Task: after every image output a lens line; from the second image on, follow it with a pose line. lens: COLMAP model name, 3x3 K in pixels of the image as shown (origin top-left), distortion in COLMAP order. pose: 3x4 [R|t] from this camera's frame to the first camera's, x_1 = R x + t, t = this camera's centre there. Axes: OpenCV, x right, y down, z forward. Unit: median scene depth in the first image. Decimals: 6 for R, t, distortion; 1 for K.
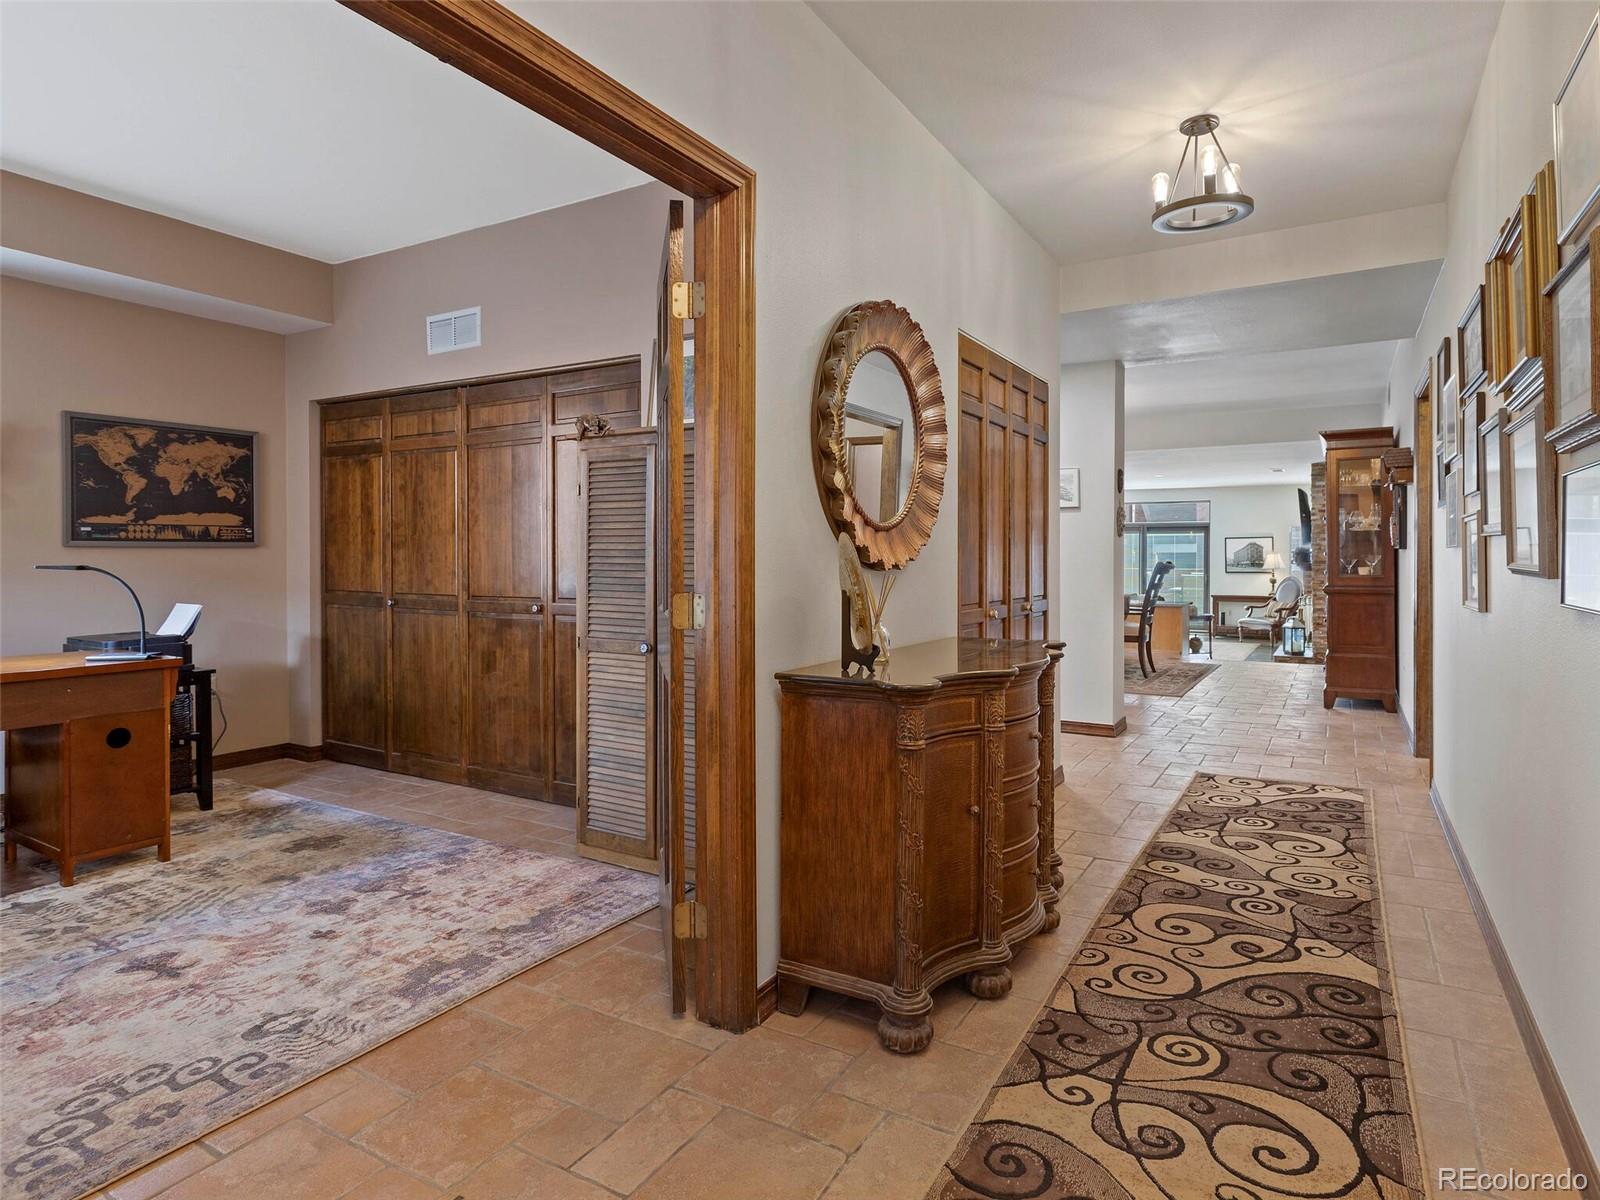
lens RADIAL K [[890.2, 0, 837.5], [0, 890.2, 564.6], [0, 0, 1]] dist [-0.000945, -0.000758]
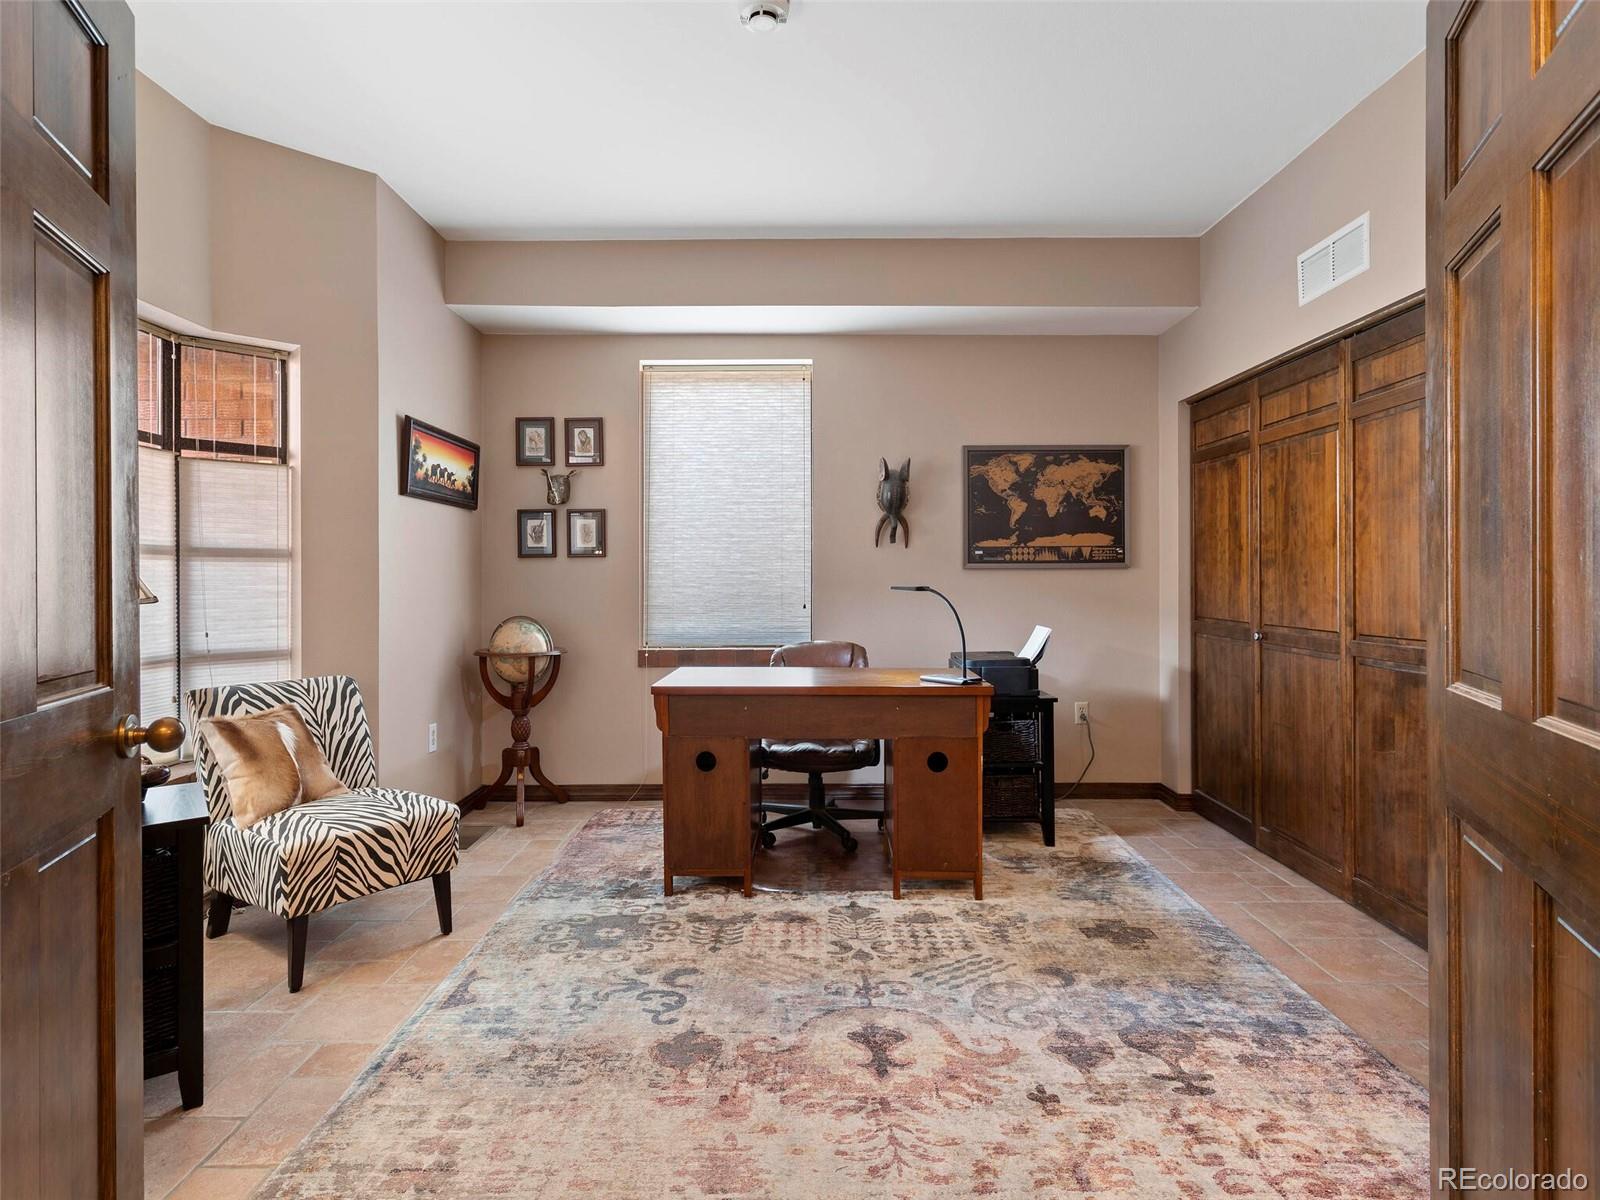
lens RADIAL K [[857.1, 0, 801.8], [0, 857.1, 577.3], [0, 0, 1]] dist [0.002961, 0.003096]
pose [[0.490684, -0.000776, -0.871337, -0.038679], [-0.008698, 0.999945, -0.005789, -0.001671], [0.871294, 0.010419, 0.490651, 0.285548]]
